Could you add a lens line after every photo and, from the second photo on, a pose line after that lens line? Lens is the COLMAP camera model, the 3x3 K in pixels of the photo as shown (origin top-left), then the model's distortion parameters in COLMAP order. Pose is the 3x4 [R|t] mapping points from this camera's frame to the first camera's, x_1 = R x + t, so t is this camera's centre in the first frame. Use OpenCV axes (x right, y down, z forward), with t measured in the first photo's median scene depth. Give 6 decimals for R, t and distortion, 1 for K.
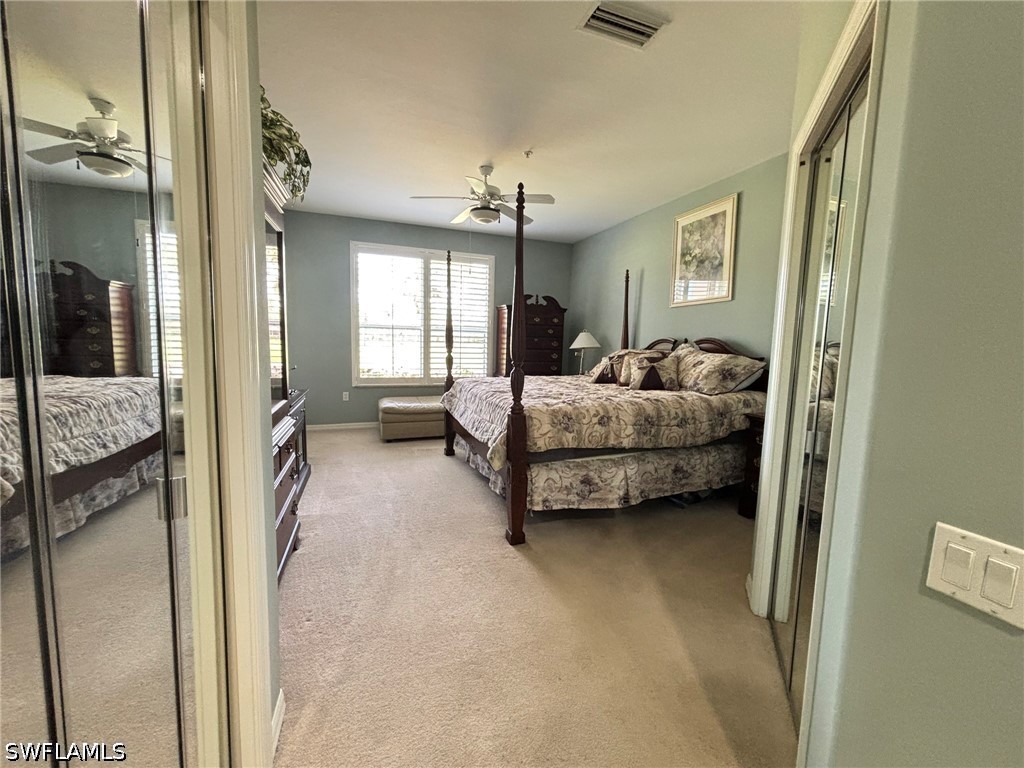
lens RADIAL K [[412.3, 0, 512.0], [0, 412.3, 384.0], [0, 0, 1]] dist [0.000708, 0.000395]
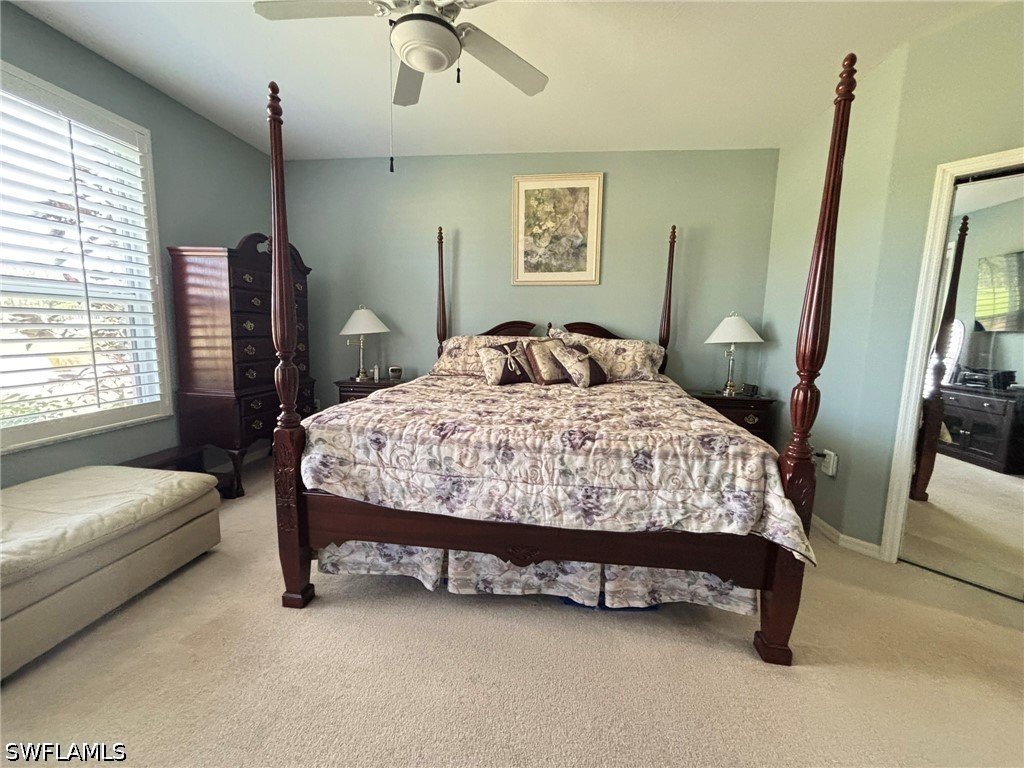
lens RADIAL K [[412.3, 0, 512.0], [0, 412.3, 384.0], [0, 0, 1]] dist [0.000708, 0.000395]
pose [[0.464973, -0.121256, 0.876982, -0.417226], [0.079827, 0.992283, 0.094874, -0.071241], [-0.881719, 0.025893, 0.471065, 0.666609]]
